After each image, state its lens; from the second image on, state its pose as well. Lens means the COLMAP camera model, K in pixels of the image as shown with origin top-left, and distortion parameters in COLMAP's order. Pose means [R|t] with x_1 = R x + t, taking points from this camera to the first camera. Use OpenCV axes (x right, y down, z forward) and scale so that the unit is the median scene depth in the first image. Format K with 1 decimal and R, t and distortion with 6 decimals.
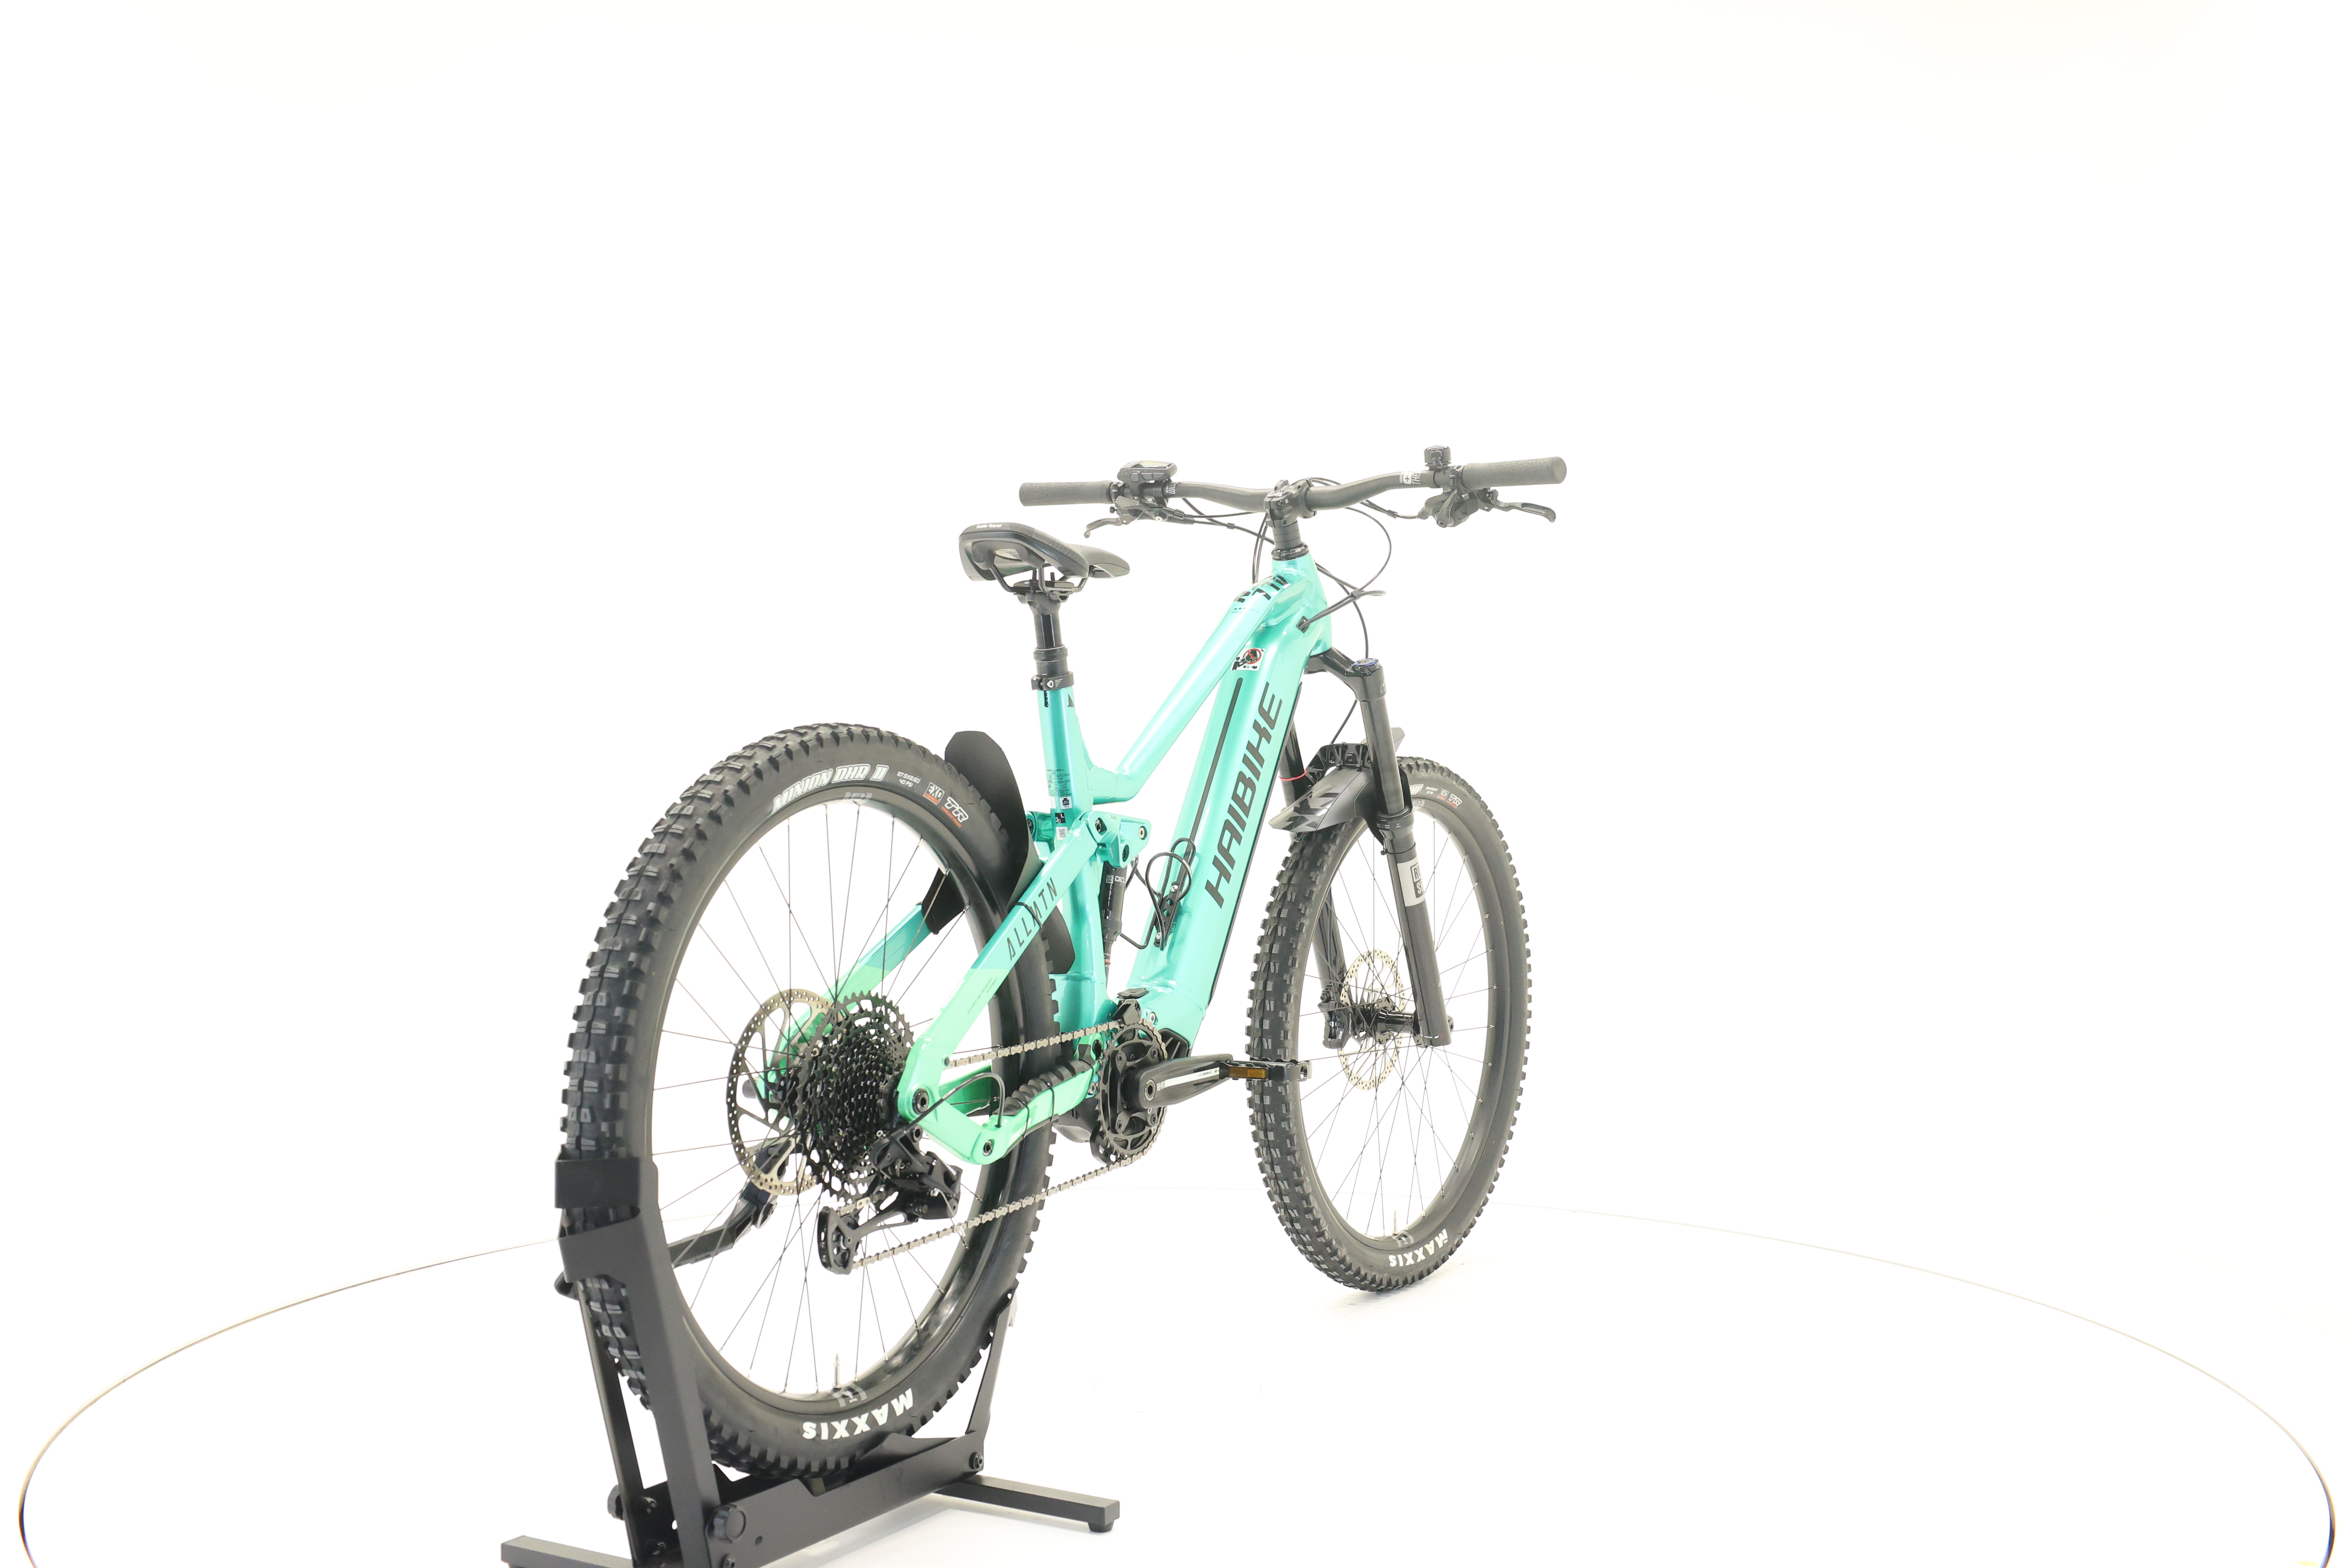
lens RADIAL K [[2503.8, 0, 1163.9], [0, 2503.8, 769.9], [0, 0, 1]] dist [-0.015193, 0.000000]
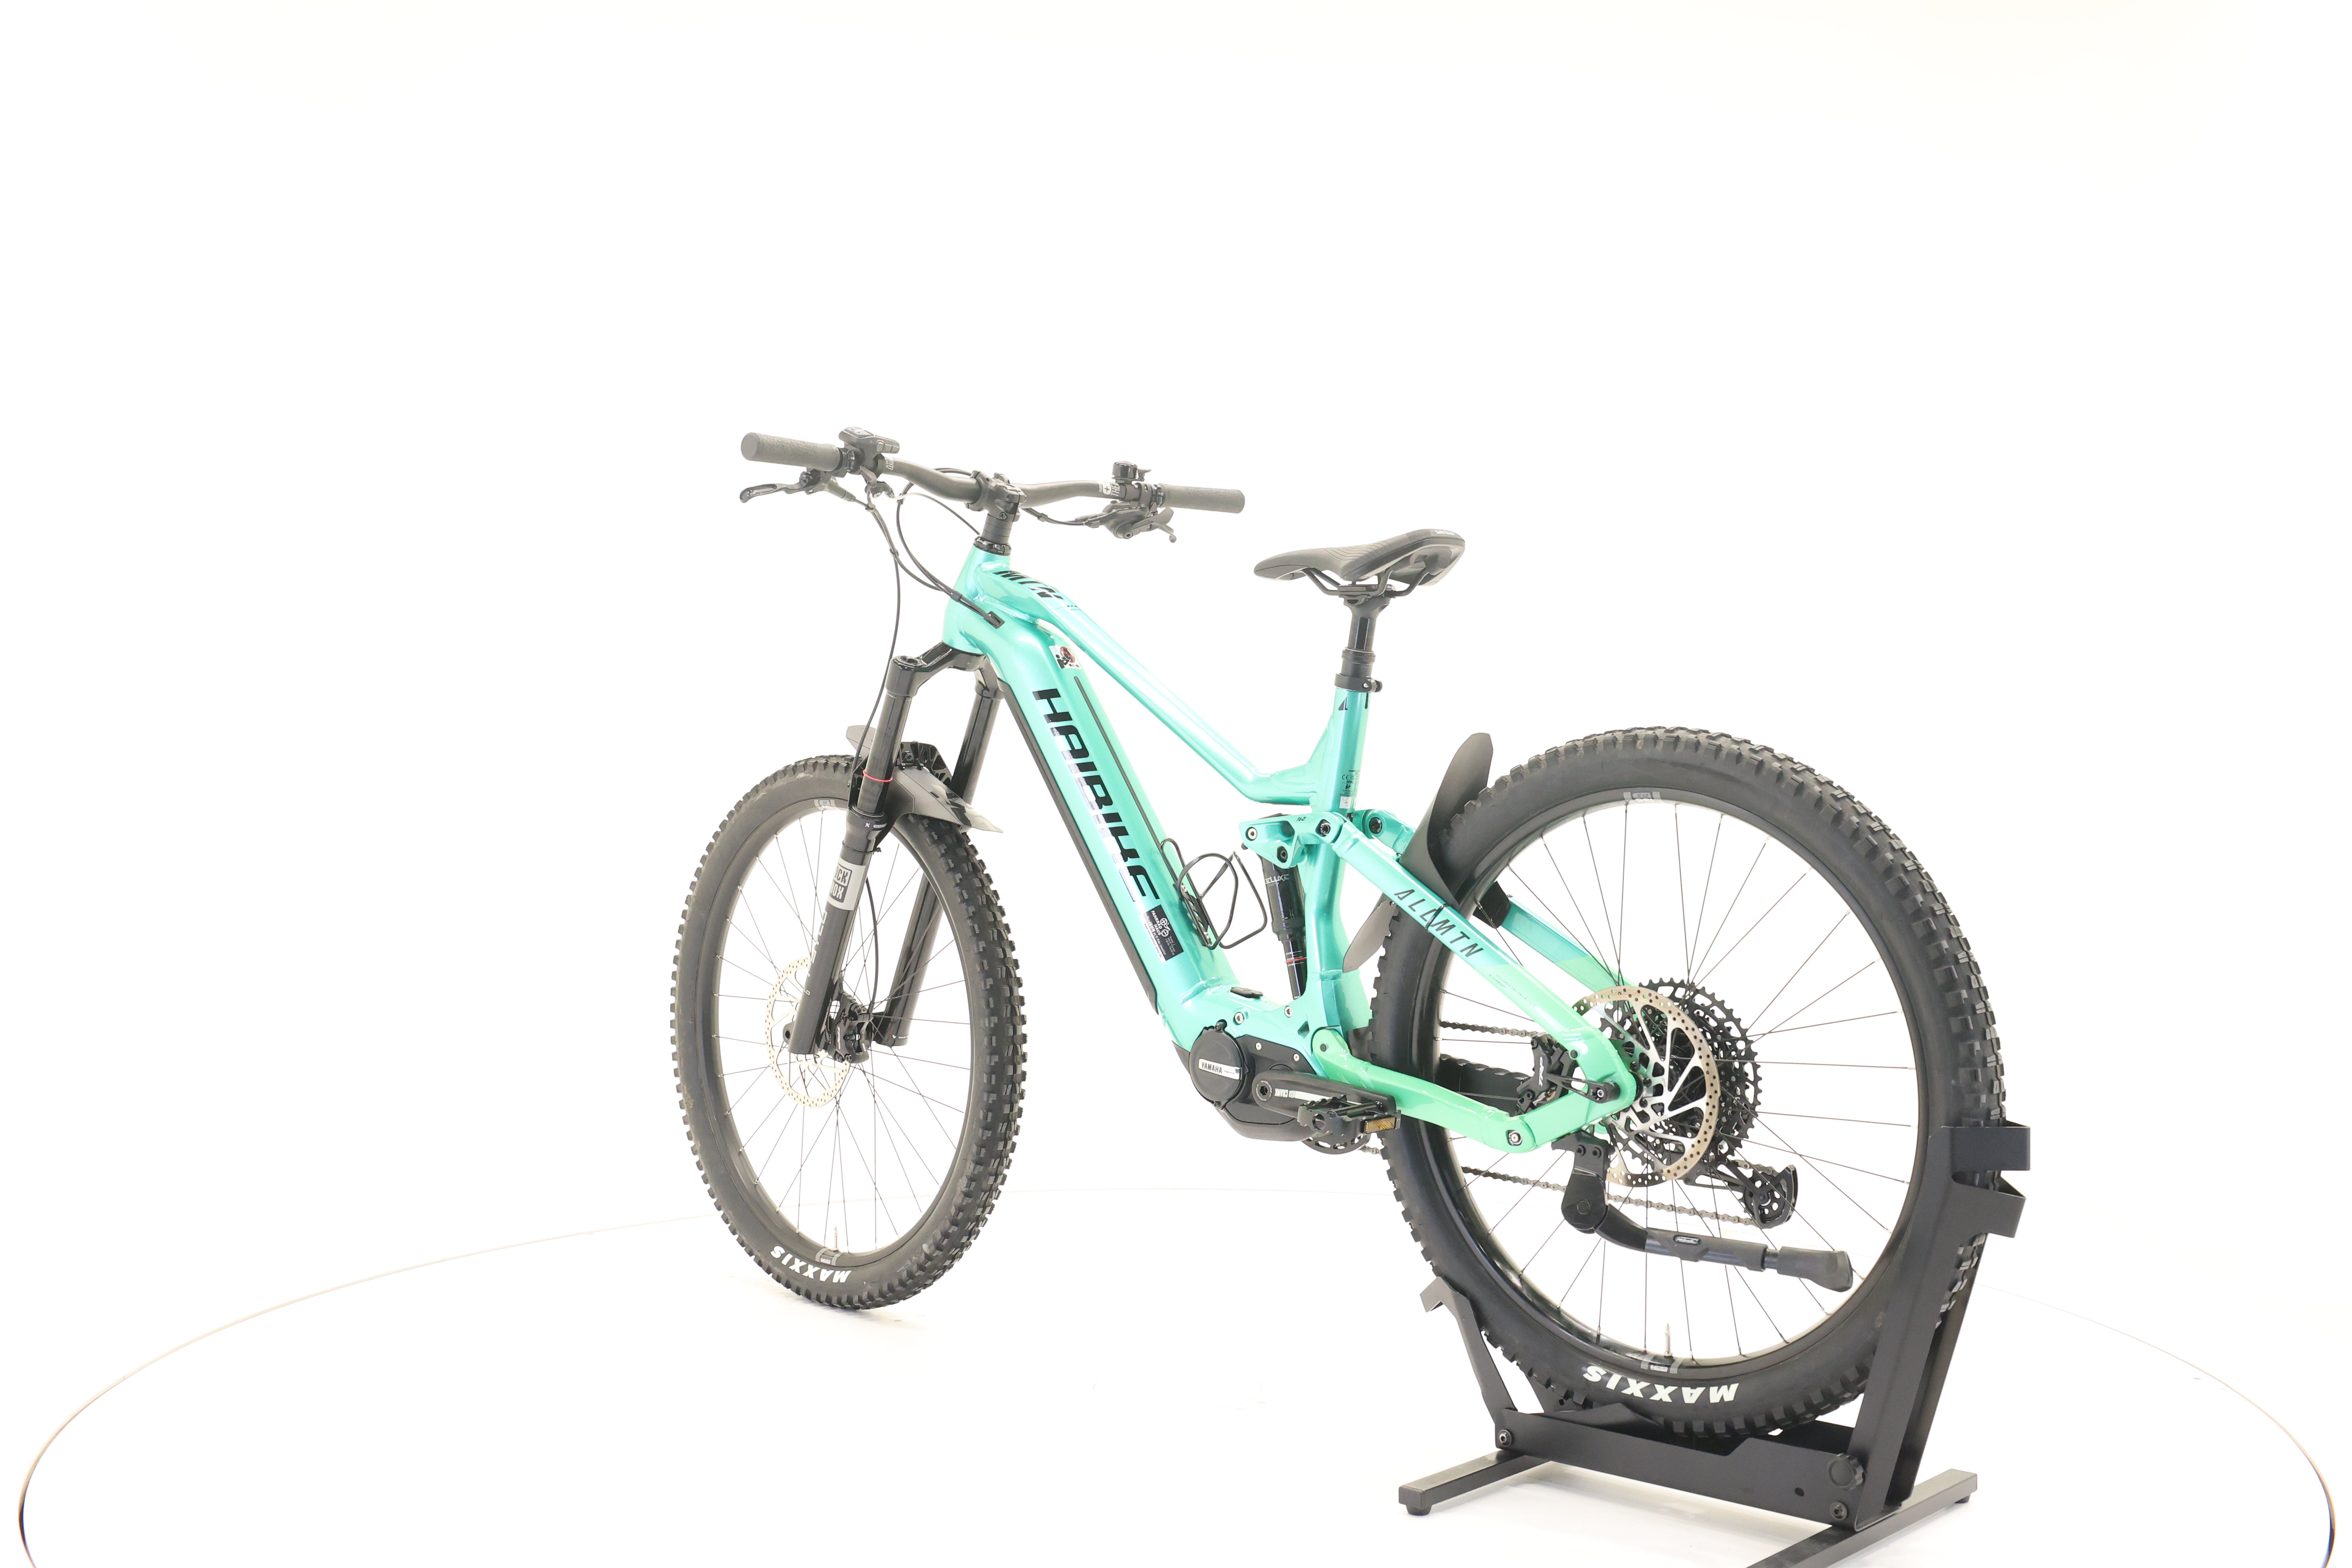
lens RADIAL K [[2503.8, 0, 1180.2], [0, 2503.8, 771.3], [0, 0, 1]] dist [-0.015193, 0.000000]
pose [[0.207083, -0.019135, 0.978136, -0.944160], [0.012166, 0.999782, 0.016983, -0.015975], [-0.978248, 0.008383, 0.207271, 0.770125]]
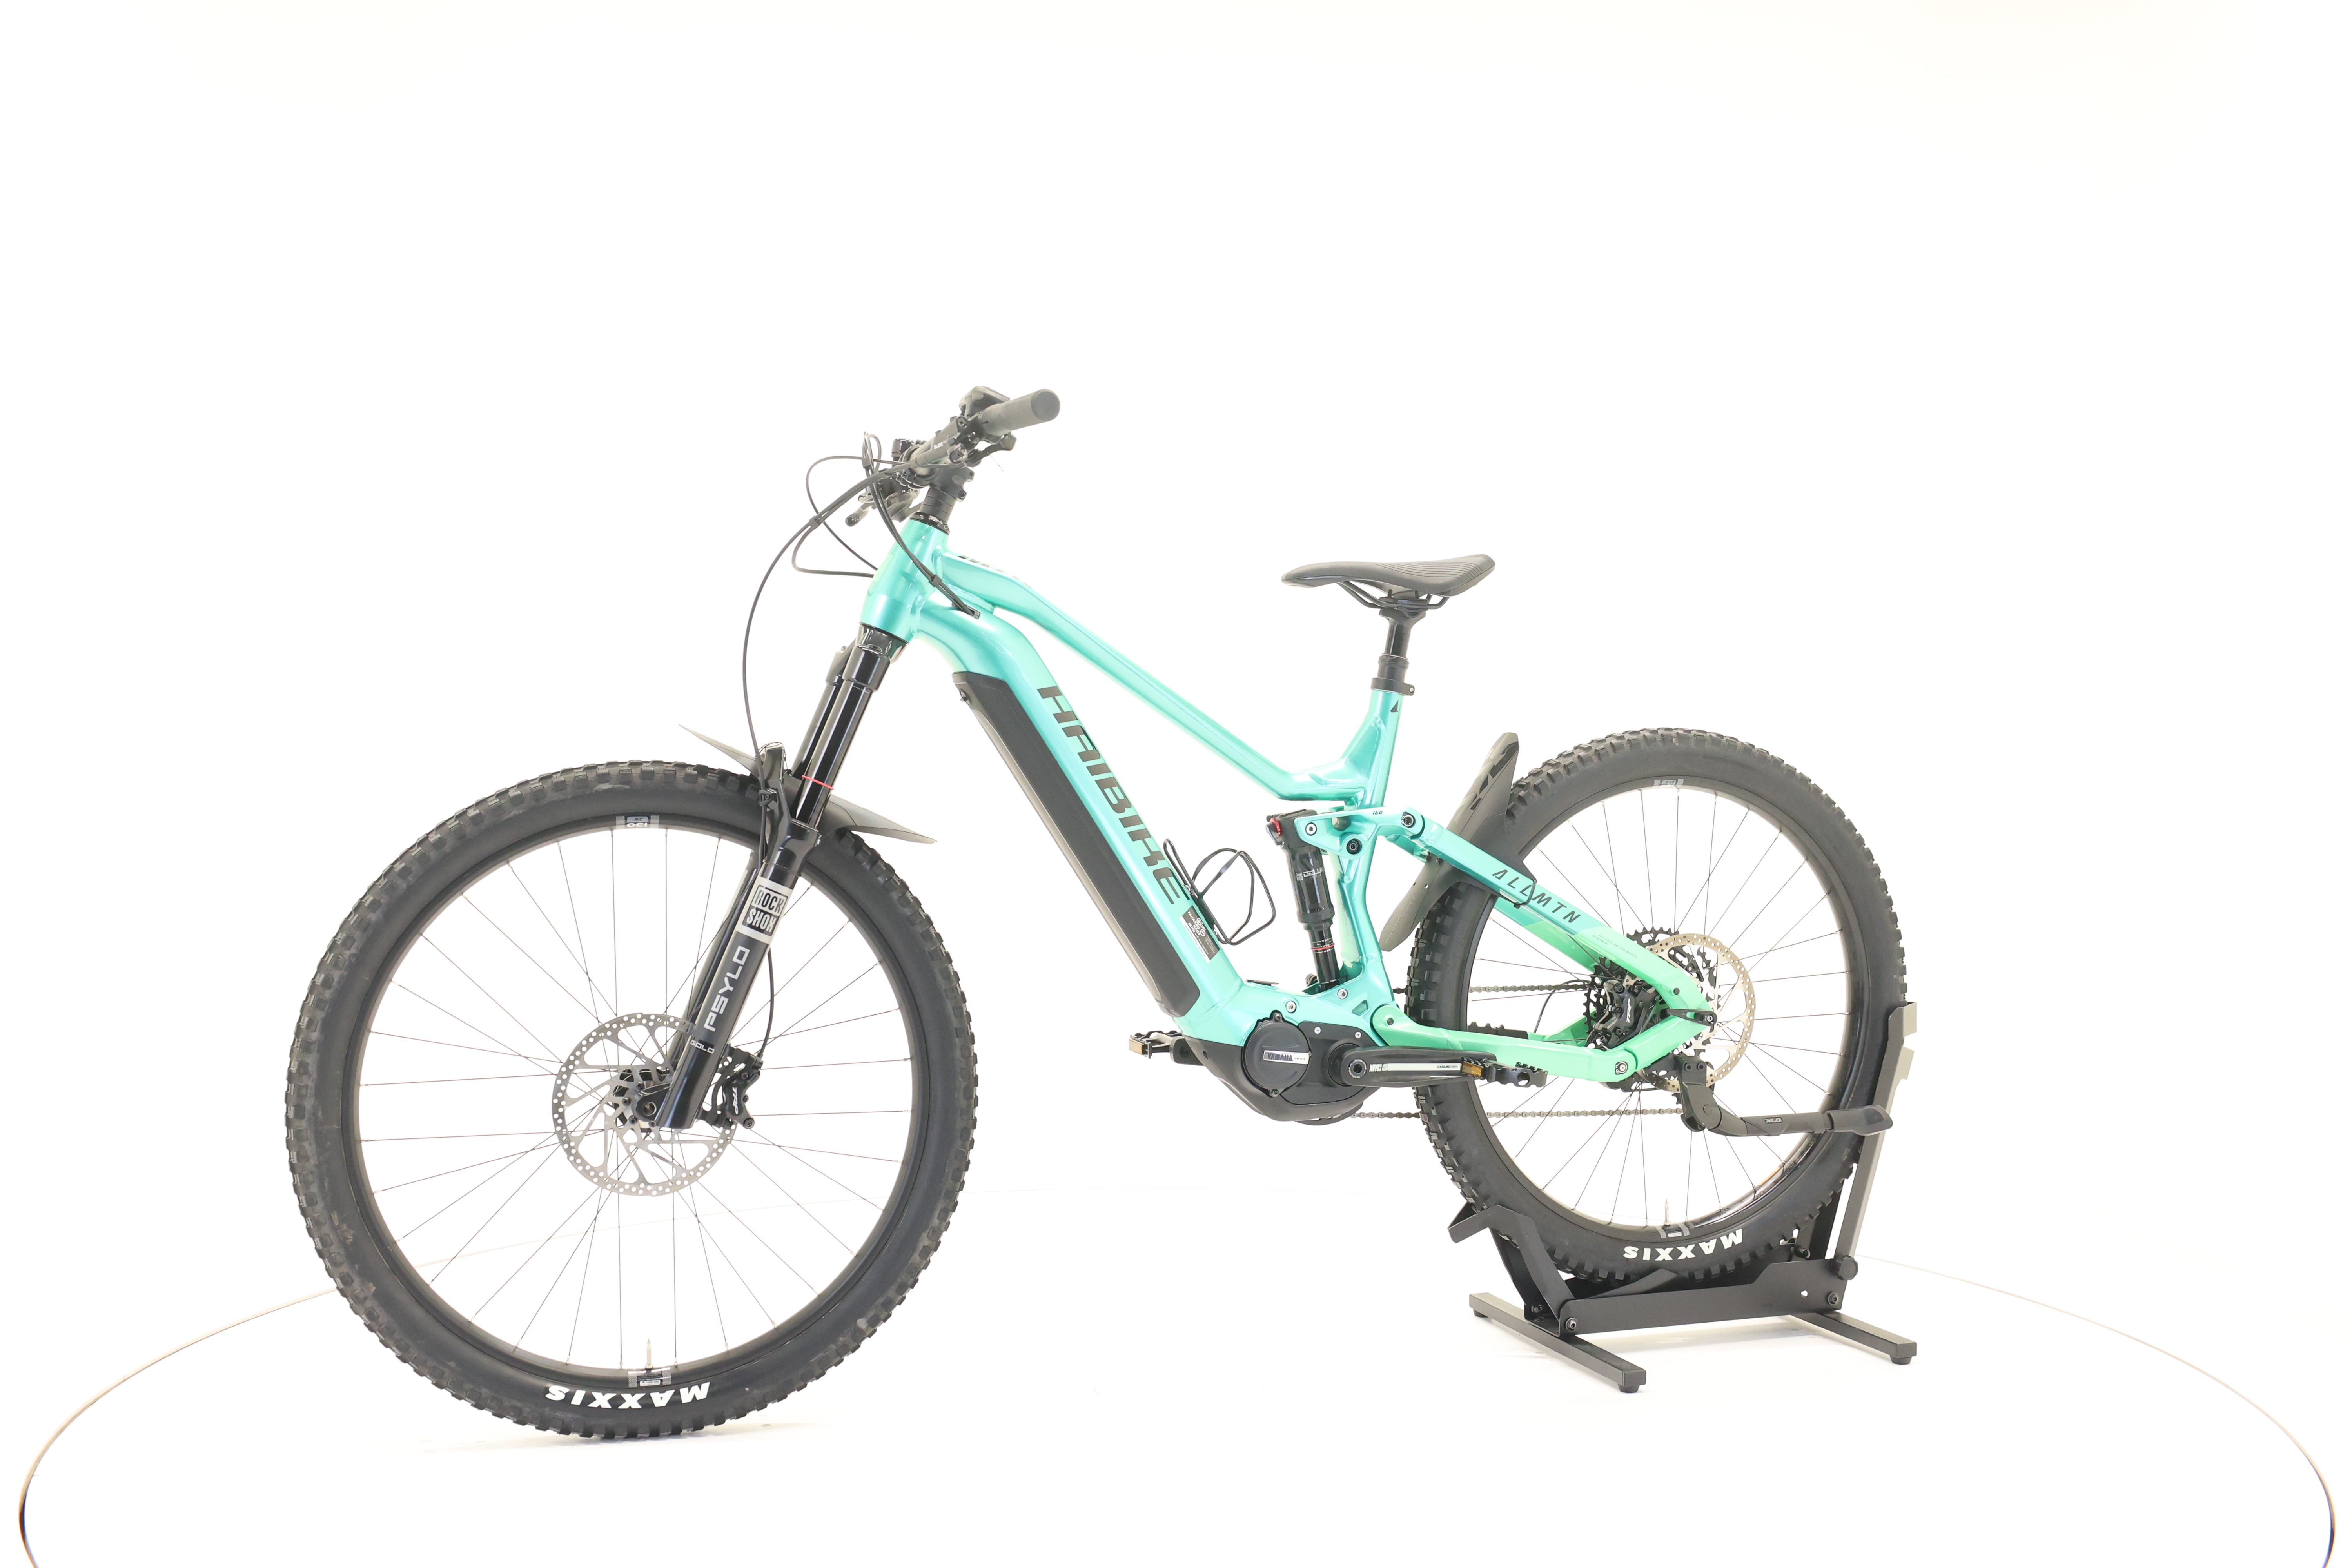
lens RADIAL K [[2503.8, 0, 1178.0], [0, 2503.8, 782.3], [0, 0, 1]] dist [-0.015193, 0.000000]
pose [[-0.764814, -0.020207, 0.643934, -0.618151], [0.003783, 0.999350, 0.035852, -0.029892], [-0.644240, 0.029856, -0.764240, 1.713931]]
